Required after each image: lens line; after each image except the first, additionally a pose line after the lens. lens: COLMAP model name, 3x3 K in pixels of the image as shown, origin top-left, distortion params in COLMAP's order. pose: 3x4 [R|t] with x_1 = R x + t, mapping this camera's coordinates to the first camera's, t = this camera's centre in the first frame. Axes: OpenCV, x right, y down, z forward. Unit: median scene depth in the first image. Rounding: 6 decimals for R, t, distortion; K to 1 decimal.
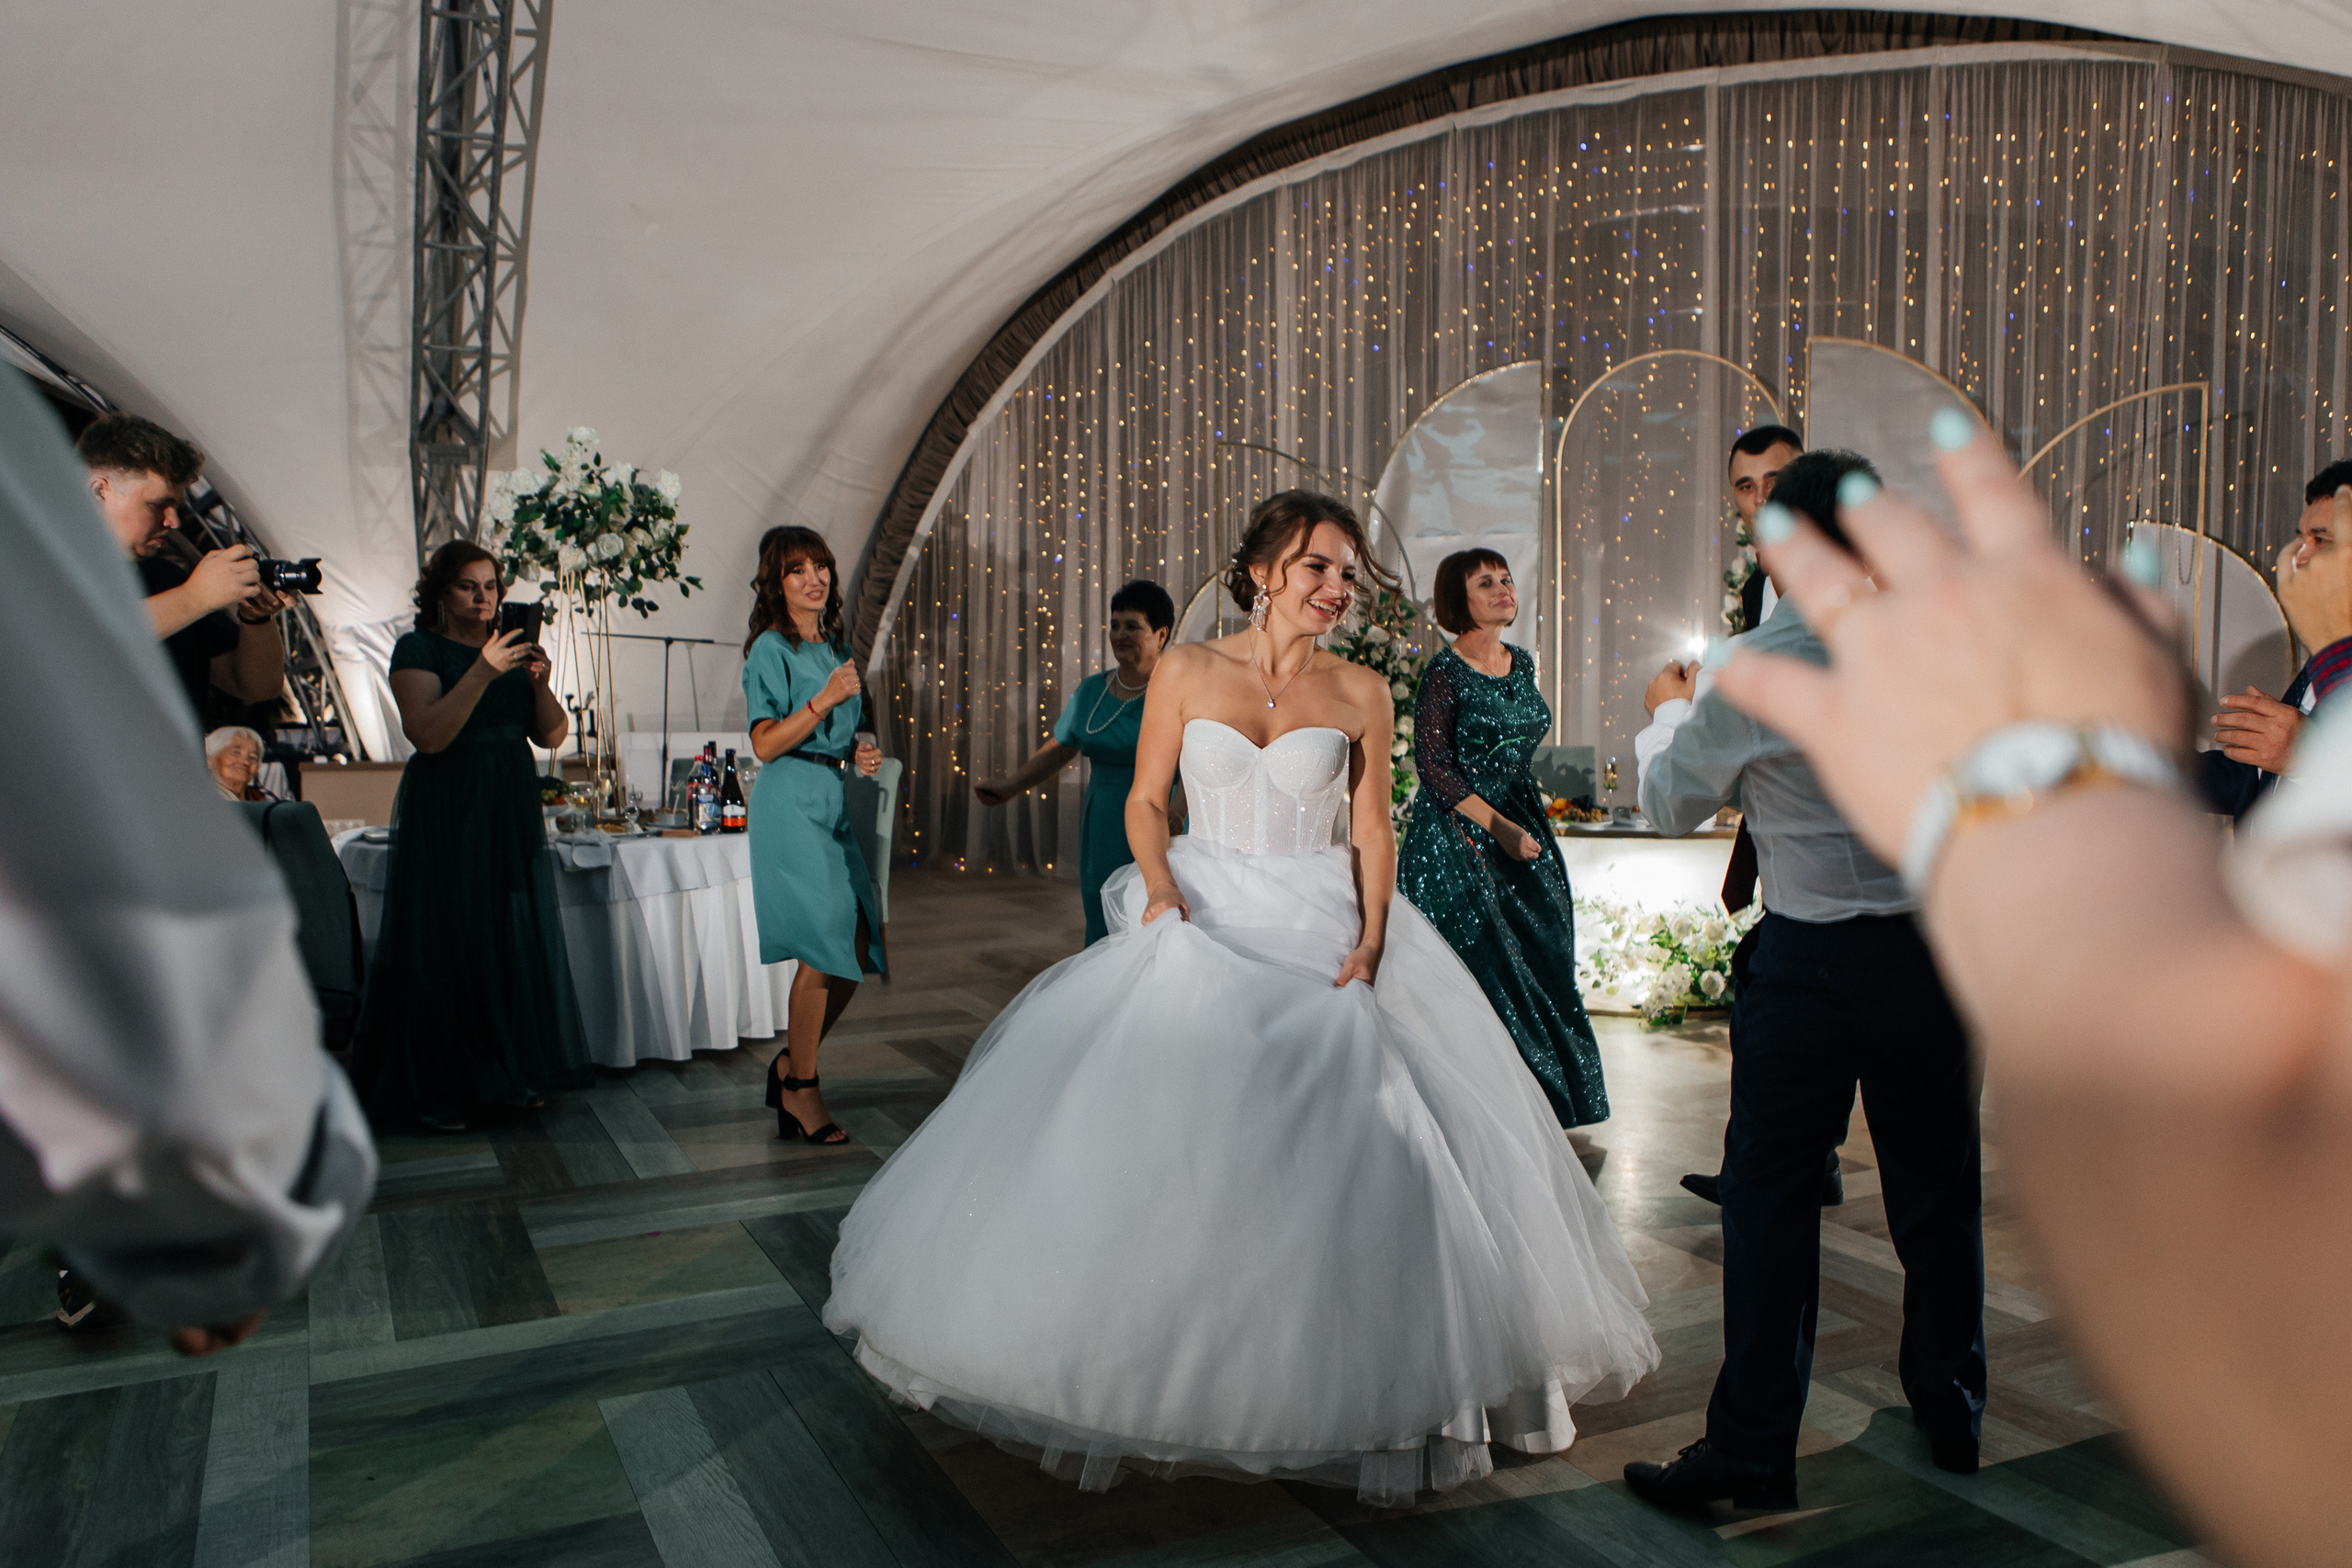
lens RADIAL K [[1727.8, 0, 1172.0], [0, 1727.8, 788.4], [0, 0, 1]] dist [-0.034408, 0.029502]
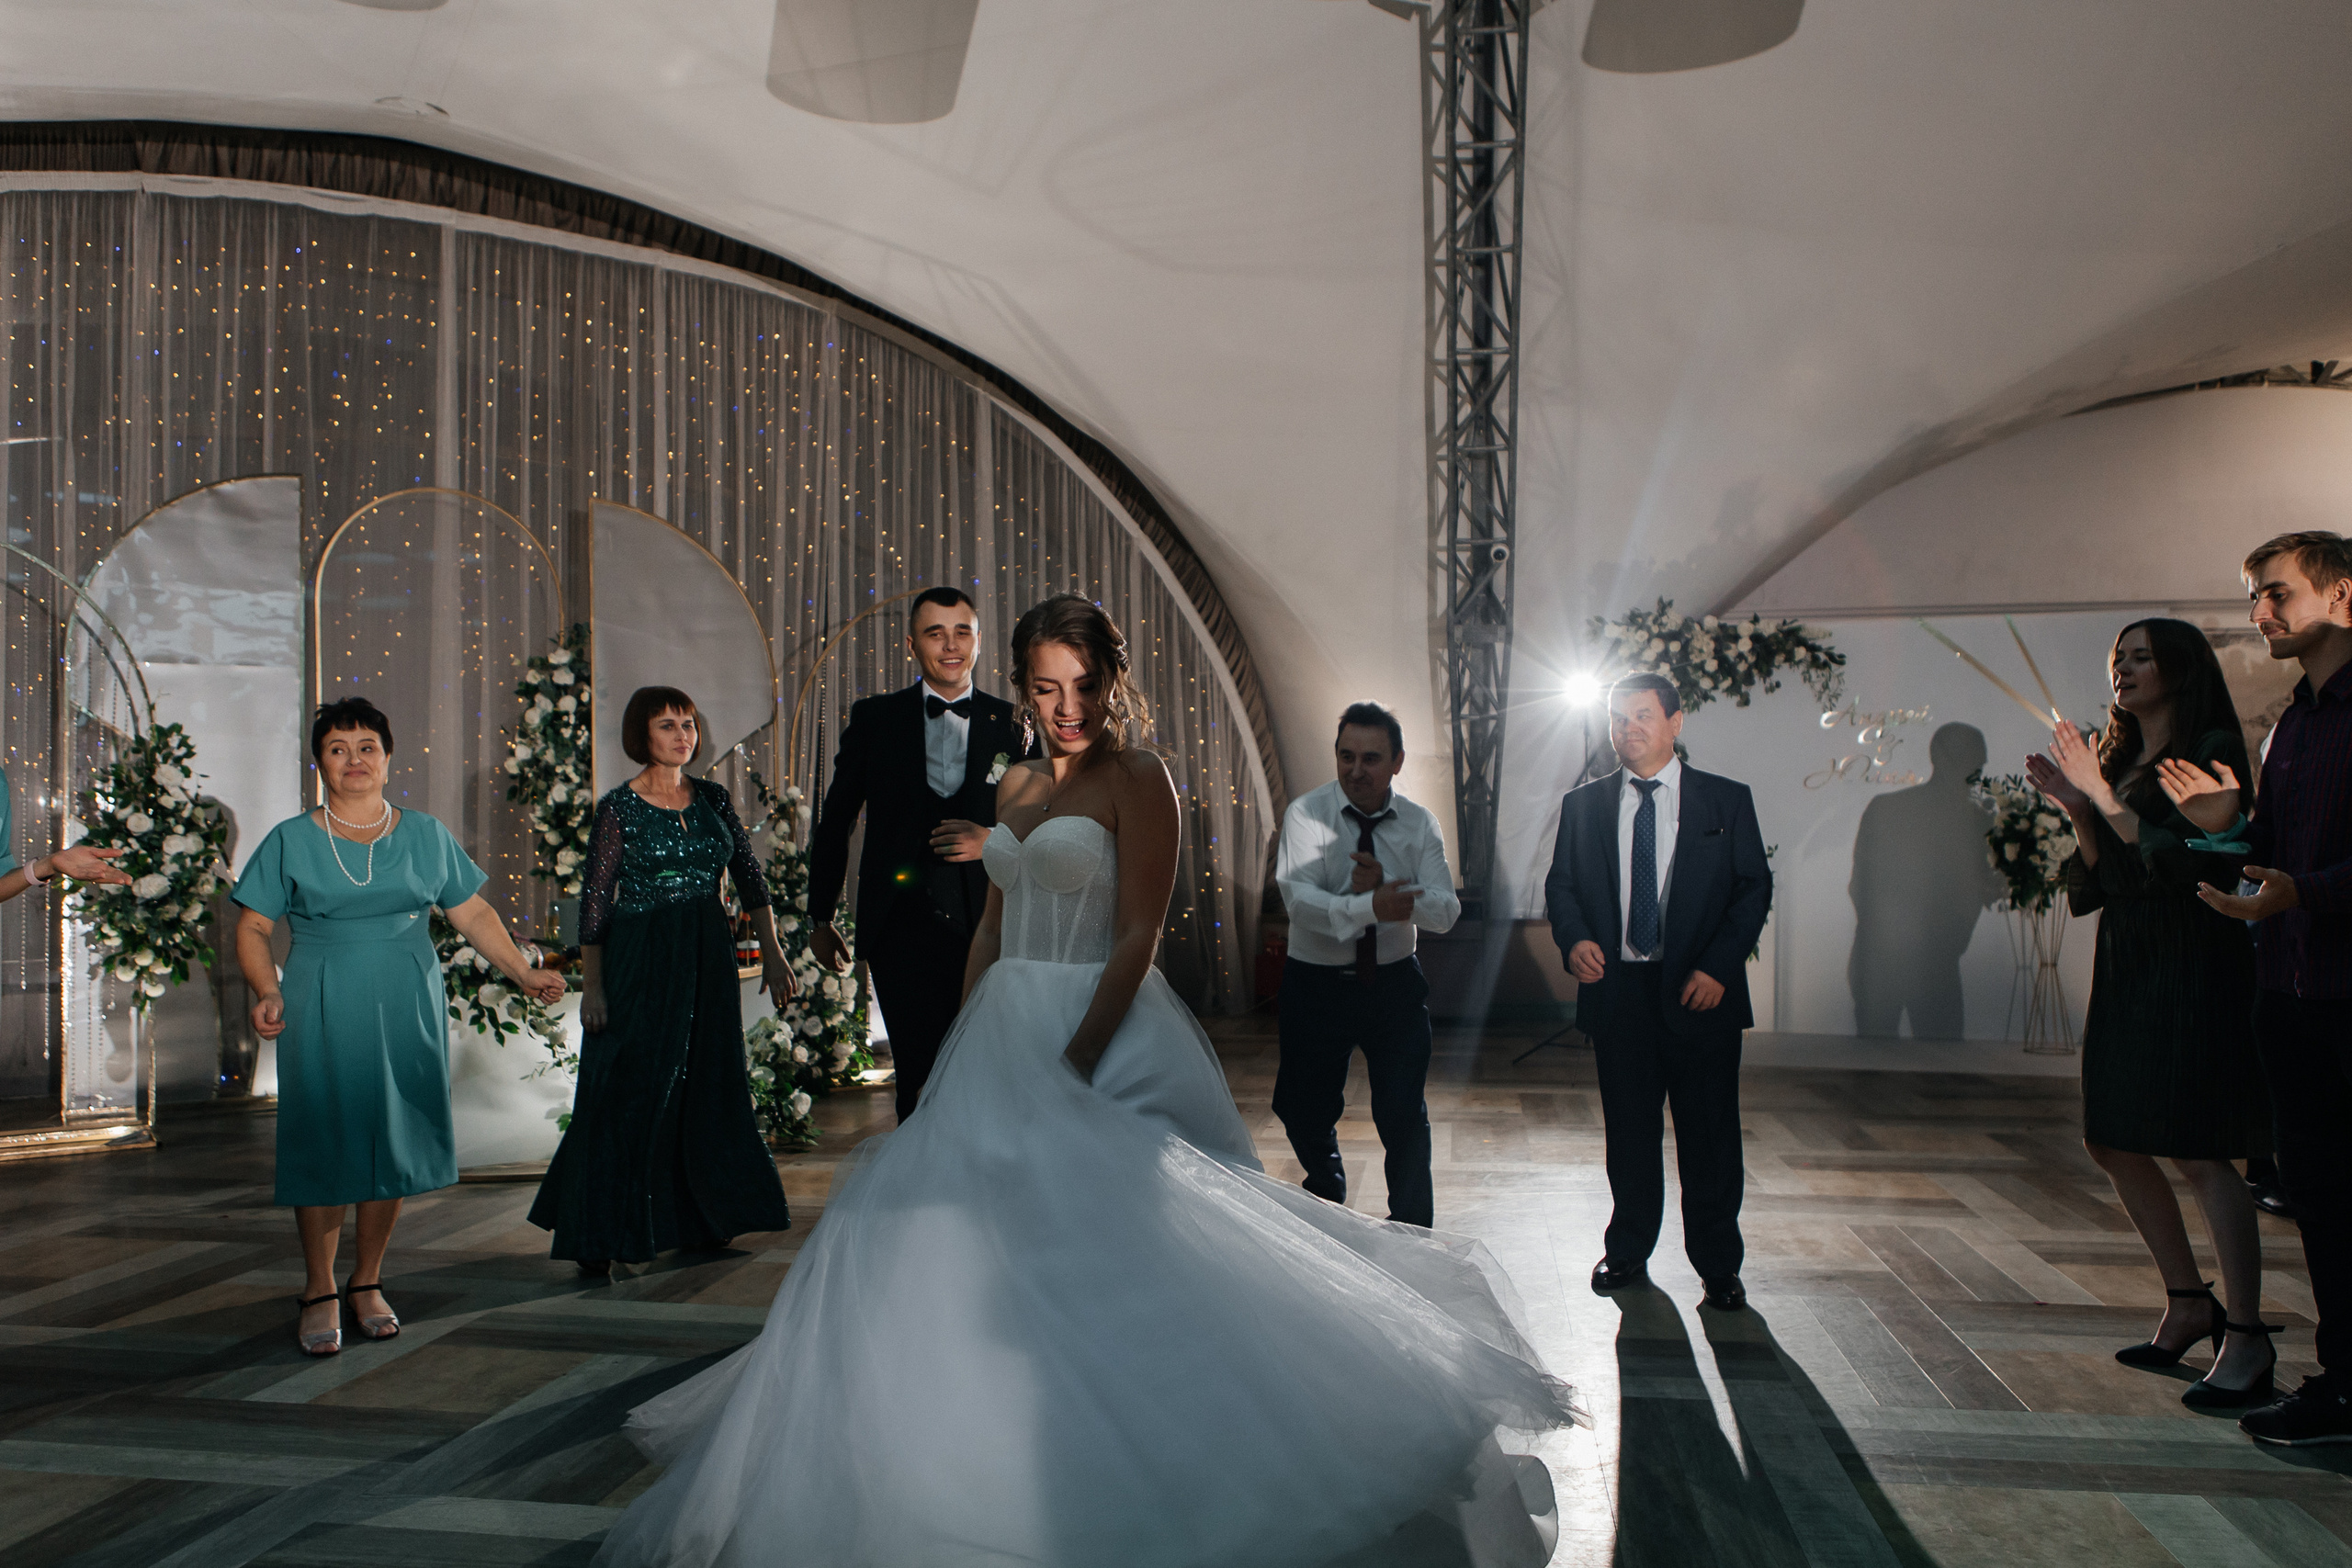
lens RADIAL K [[1776.8, 0, 1178.3], [0, 1776.8, 783.8], [0, 0, 1]] dist [-0.027699, 0.023014]
pose [[0.584249, 0.022151, 0.811272, -0.248350], [0.056408, 0.996102, -0.067821, -0.000629], [-0.809612, 0.085387, 0.580722, 0.101721]]
